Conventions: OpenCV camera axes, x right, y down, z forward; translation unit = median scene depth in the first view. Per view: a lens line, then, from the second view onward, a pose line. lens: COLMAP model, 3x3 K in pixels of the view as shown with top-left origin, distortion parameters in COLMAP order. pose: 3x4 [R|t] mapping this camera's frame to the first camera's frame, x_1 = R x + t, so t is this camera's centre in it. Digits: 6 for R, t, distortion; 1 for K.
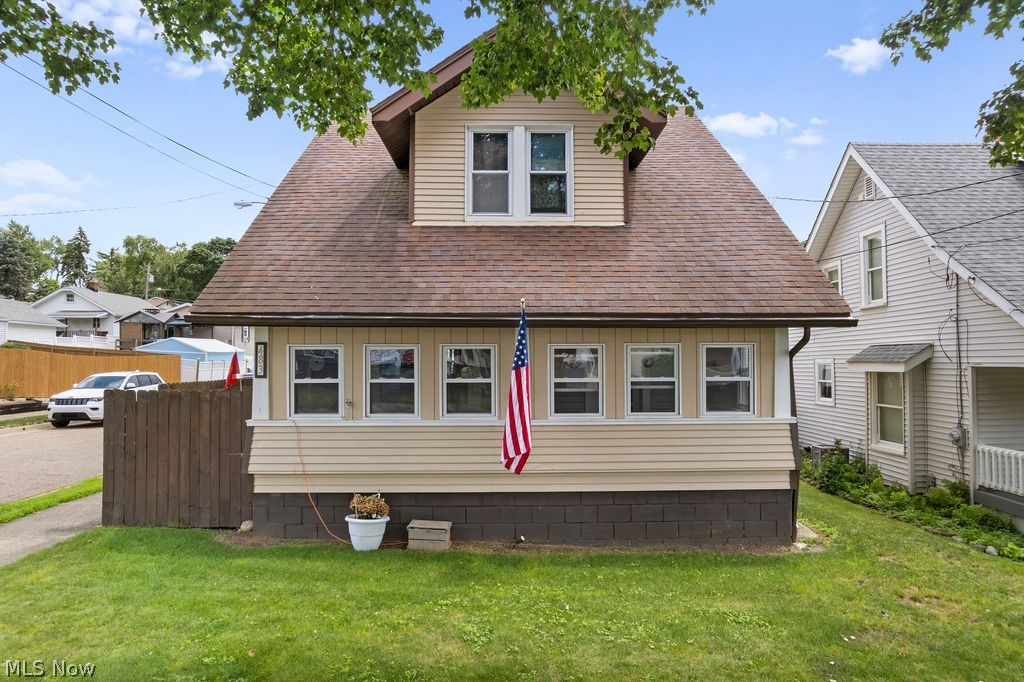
lens RADIAL K [[657.9, 0, 516.4], [0, 657.9, 337.6], [0, 0, 1]] dist [-0.078894, 0.068896]
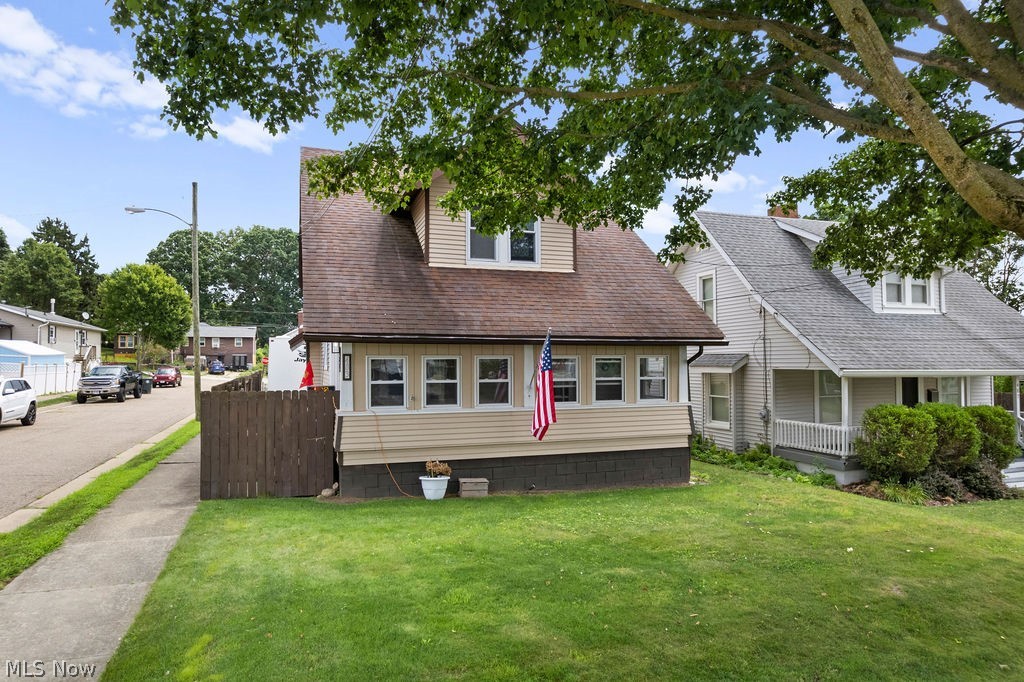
lens RADIAL K [[657.9, 0, 516.4], [0, 657.9, 337.6], [0, 0, 1]] dist [-0.078894, 0.068896]
pose [[0.951807, 0.010112, 0.306530, -0.470146], [-0.009292, 0.999948, -0.004134, -0.024254], [-0.306556, 0.001087, 0.951852, -0.395451]]
